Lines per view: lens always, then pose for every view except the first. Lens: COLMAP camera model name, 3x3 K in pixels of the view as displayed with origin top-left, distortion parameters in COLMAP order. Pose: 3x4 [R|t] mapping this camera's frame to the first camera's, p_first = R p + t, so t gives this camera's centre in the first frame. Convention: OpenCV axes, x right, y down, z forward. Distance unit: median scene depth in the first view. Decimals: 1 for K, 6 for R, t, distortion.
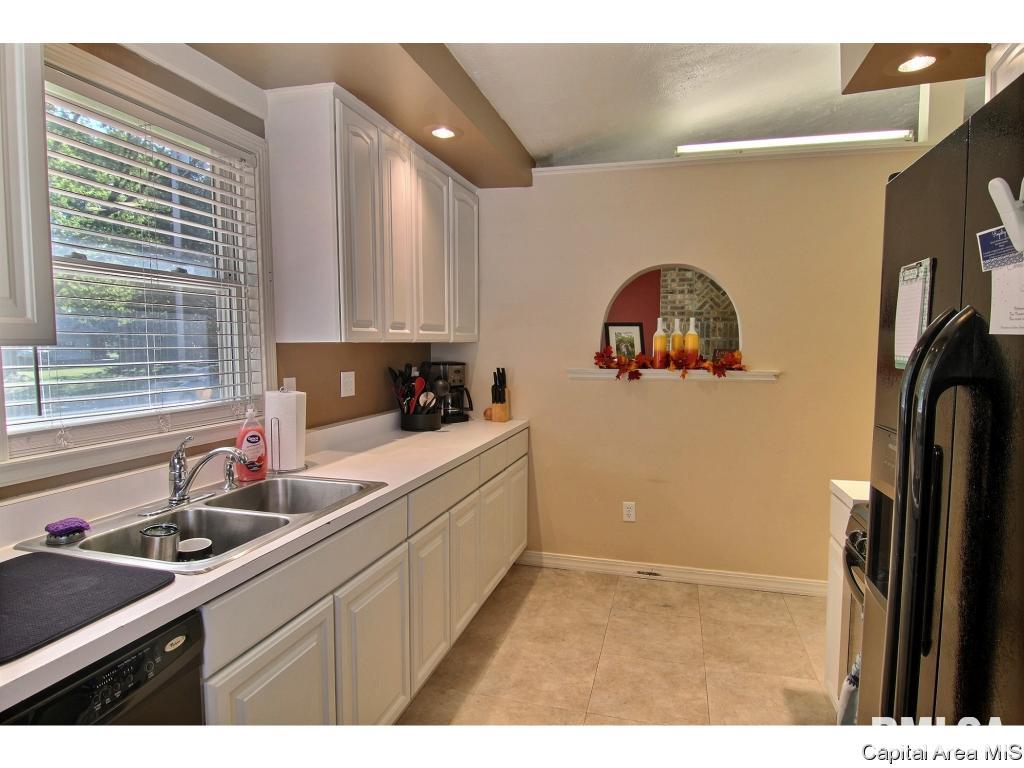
lens RADIAL K [[586.2, 0, 519.8], [0, 586.2, 387.0], [0, 0, 1]] dist [-0.009493, -0.008772]
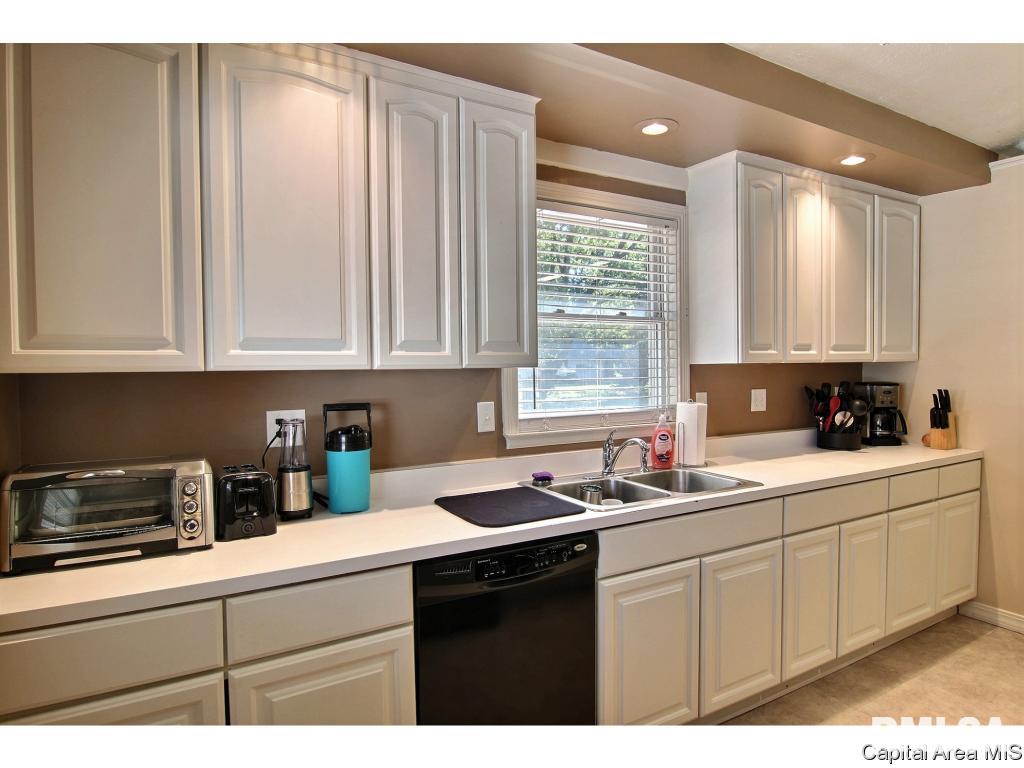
lens RADIAL K [[586.2, 0, 511.0], [0, 586.2, 386.5], [0, 0, 1]] dist [-0.009493, -0.008772]
pose [[0.700785, 0.016399, -0.713184, 0.205294], [-0.042079, 0.998945, -0.018377, 0.010887], [0.712130, 0.042889, 0.700736, -0.149323]]
